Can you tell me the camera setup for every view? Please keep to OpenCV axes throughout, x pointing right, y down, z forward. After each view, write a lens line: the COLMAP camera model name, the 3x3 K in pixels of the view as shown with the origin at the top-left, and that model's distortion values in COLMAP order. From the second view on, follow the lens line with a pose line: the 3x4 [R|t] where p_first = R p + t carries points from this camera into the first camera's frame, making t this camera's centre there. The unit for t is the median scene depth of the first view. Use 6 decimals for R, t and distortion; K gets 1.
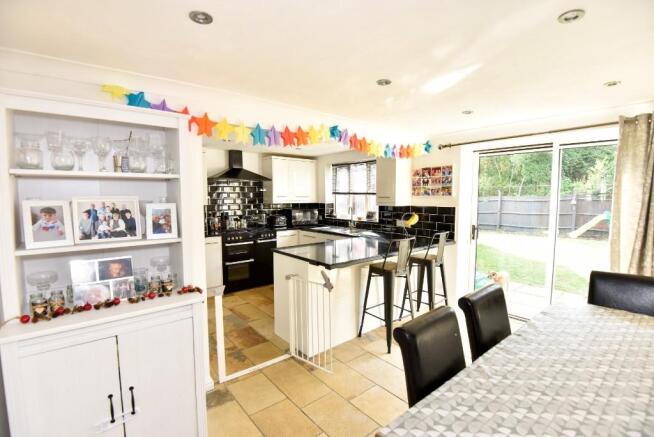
lens RADIAL K [[304.1, 0, 328.7], [0, 304.1, 218.7], [0, 0, 1]] dist [-0.000361, -0.000074]
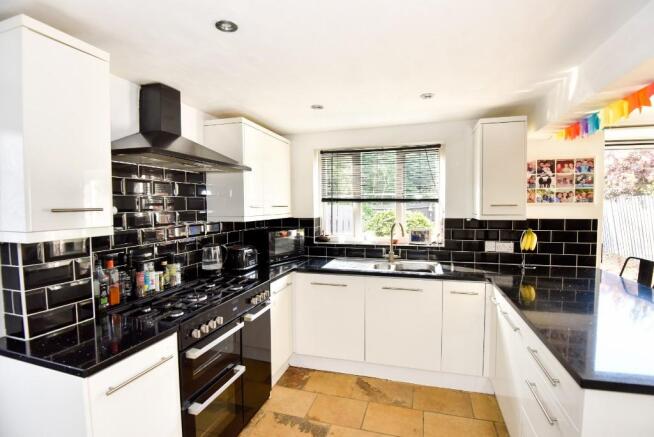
lens RADIAL K [[306.7, 0, 328.7], [0, 306.7, 231.1], [0, 0, 1]] dist [-0.039546, -0.000078]
pose [[0.831387, -0.049330, 0.553499, -0.414484], [0.049718, 0.998661, 0.014325, -0.045270], [-0.553464, 0.015609, 0.832726, 0.696910]]
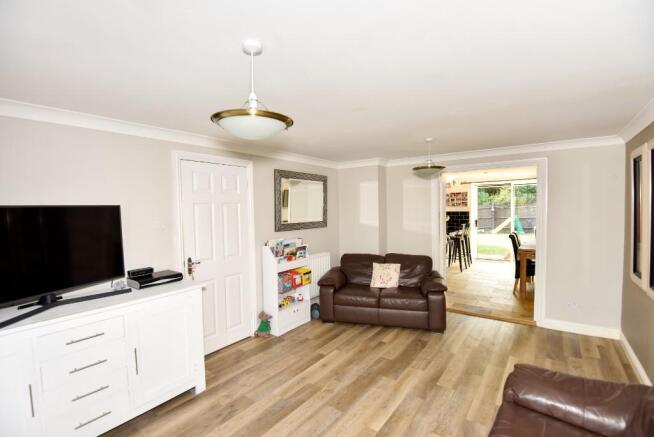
lens RADIAL K [[304.1, 0, 328.7], [0, 304.1, 218.7], [0, 0, 1]] dist [-0.000361, -0.000074]
pose [[0.972285, -0.021737, 0.232785, -0.927579], [0.030806, 0.998899, -0.035393, 0.050775], [-0.231759, 0.041584, 0.971884, -0.749553]]
